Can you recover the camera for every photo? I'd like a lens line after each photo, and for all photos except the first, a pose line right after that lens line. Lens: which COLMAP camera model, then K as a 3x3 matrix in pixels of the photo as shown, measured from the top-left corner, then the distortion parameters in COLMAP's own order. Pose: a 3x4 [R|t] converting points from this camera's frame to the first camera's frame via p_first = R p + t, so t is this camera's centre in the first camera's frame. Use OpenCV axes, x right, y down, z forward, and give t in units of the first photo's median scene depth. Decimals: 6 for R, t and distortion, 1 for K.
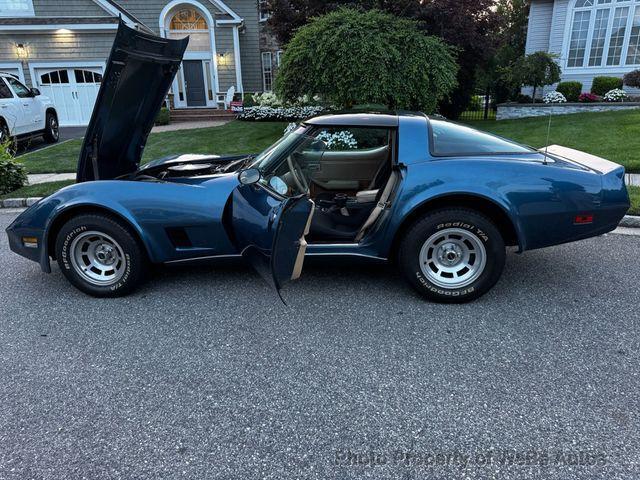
lens RADIAL K [[458.2, 0, 320.0], [0, 458.2, 240.0], [0, 0, 1]] dist [0.009082, -0.012502]
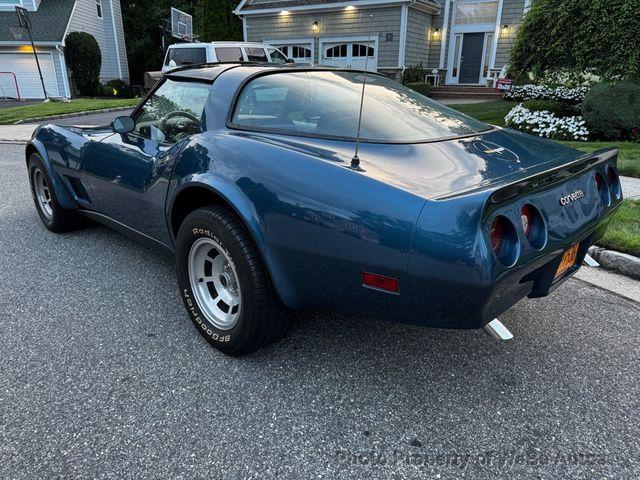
lens RADIAL K [[455.0, 0, 317.4], [0, 455.0, 239.6], [0, 0, 1]] dist [0.032866, -0.041455]
pose [[0.794957, 0.228477, -0.561998, 0.196805], [-0.205539, 0.973017, 0.104836, -0.031093], [0.570786, 0.032172, 0.820468, 0.142007]]
